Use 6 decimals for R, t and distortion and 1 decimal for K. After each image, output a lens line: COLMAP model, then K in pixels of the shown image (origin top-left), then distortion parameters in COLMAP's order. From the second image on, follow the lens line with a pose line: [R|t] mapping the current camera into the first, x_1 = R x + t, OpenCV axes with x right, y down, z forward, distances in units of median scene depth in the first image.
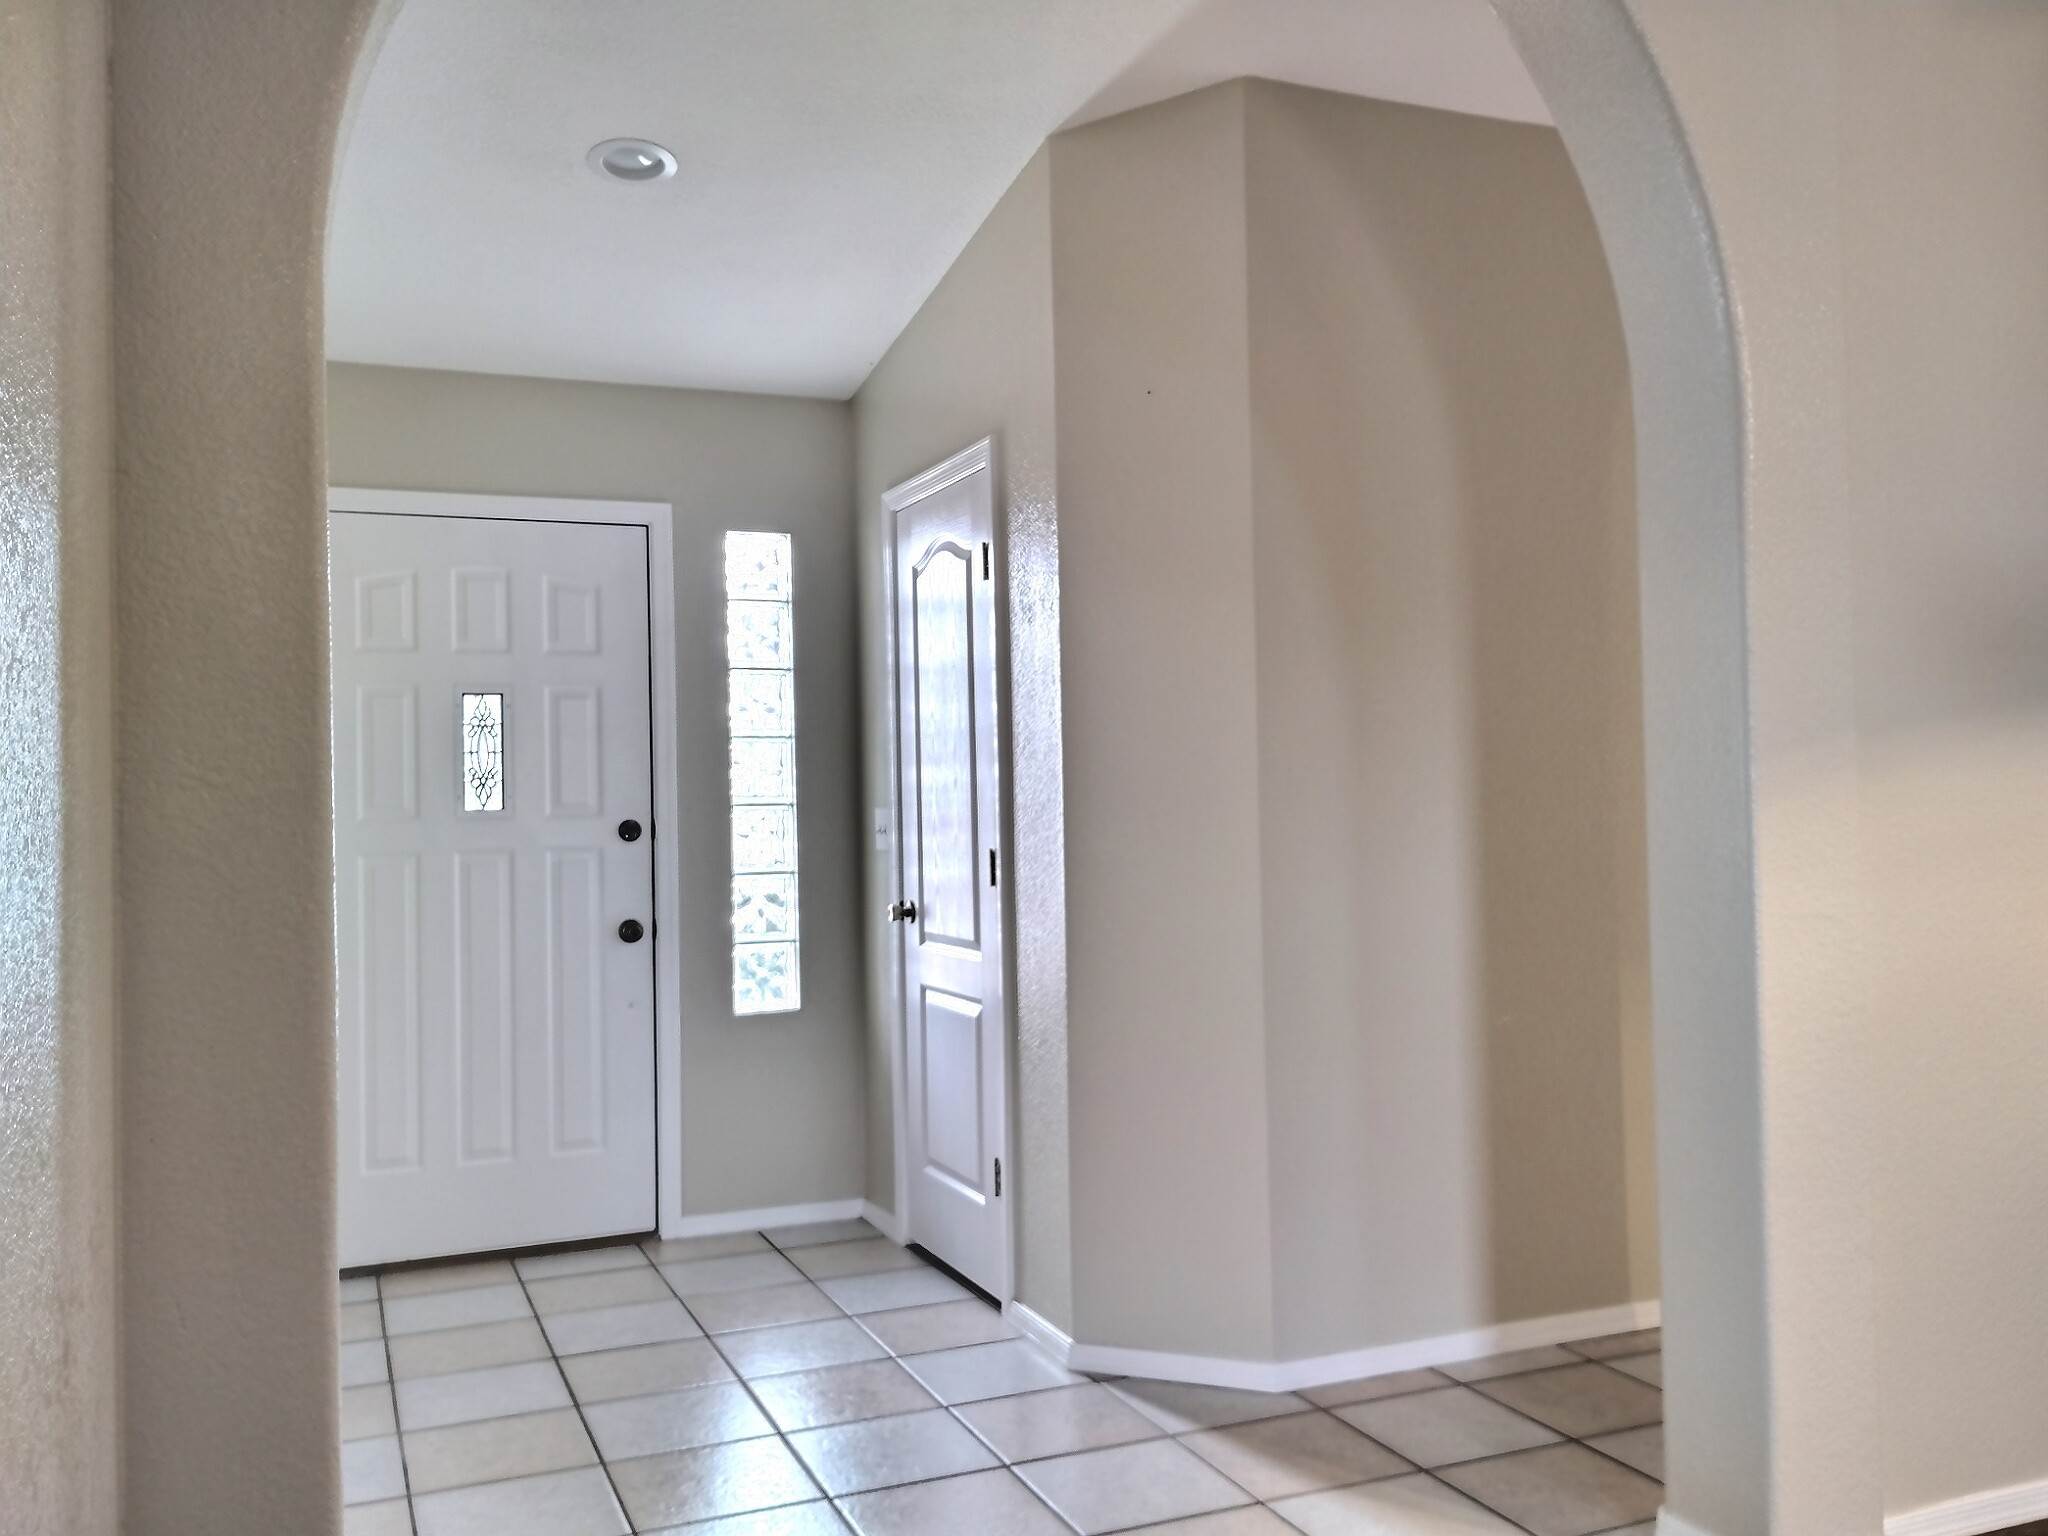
lens RADIAL K [[1719.9, 0, 1033.4], [0, 1719.9, 762.9], [0, 0, 1]] dist [0.038707, -0.037162]
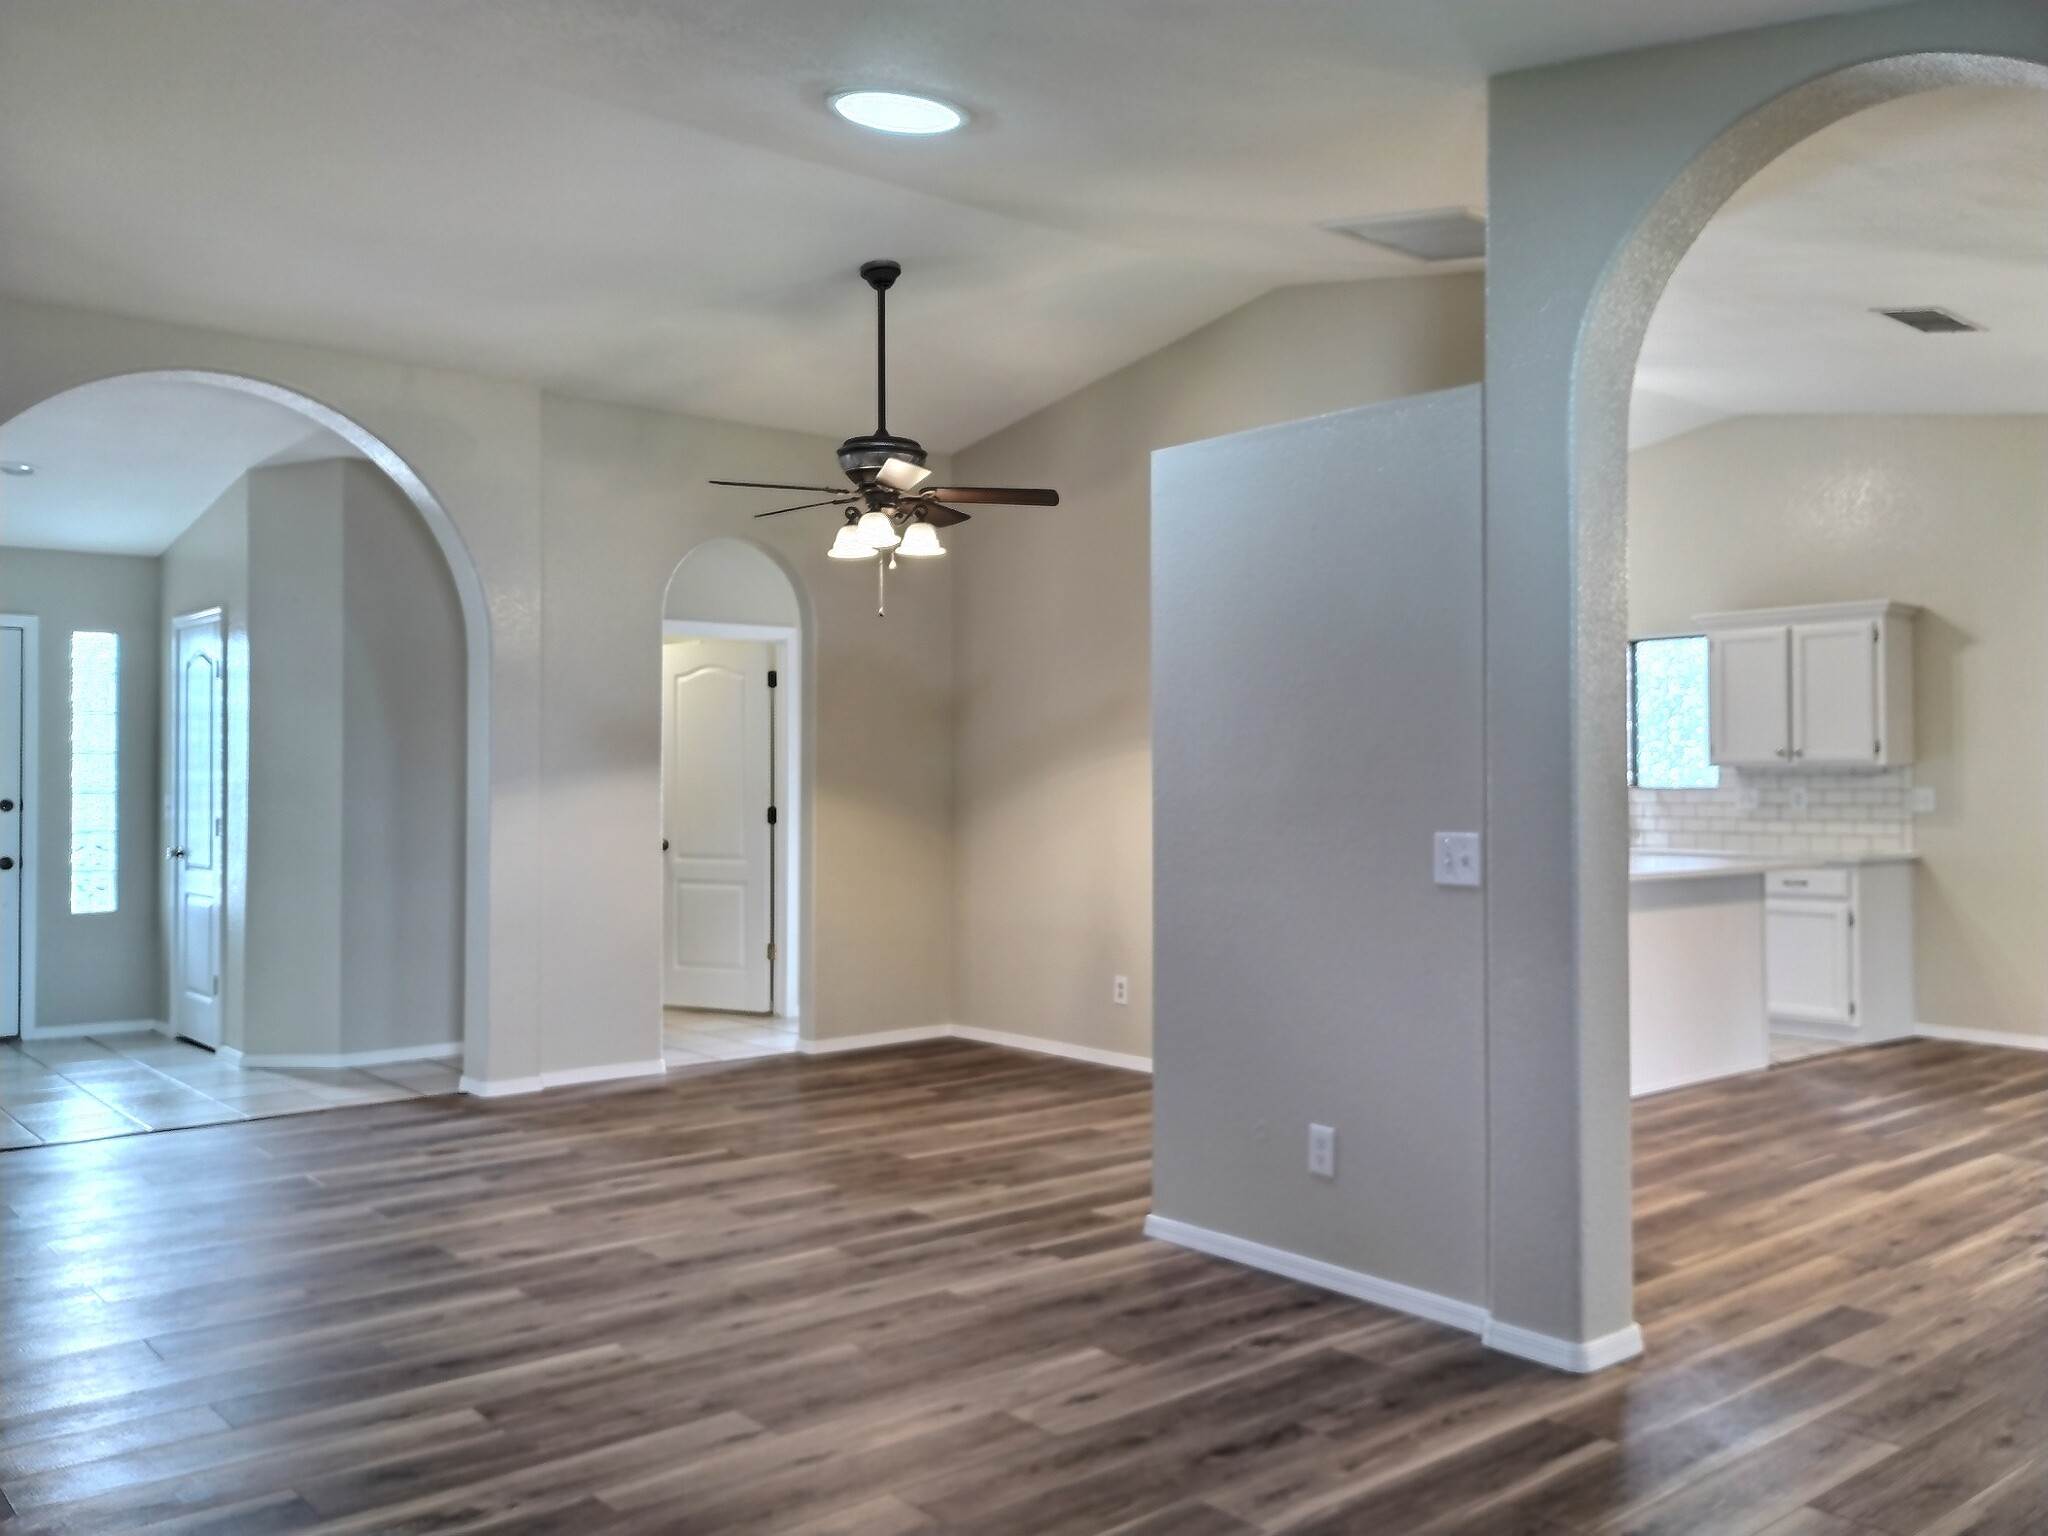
lens RADIAL K [[1719.9, 0, 1013.4], [0, 1719.9, 763.6], [0, 0, 1]] dist [0.038707, -0.037162]
pose [[0.956698, 0.022543, 0.290207, 0.235821], [-0.024169, 0.999706, 0.002020, -0.032369], [-0.290076, -0.008946, 0.956962, -0.998851]]
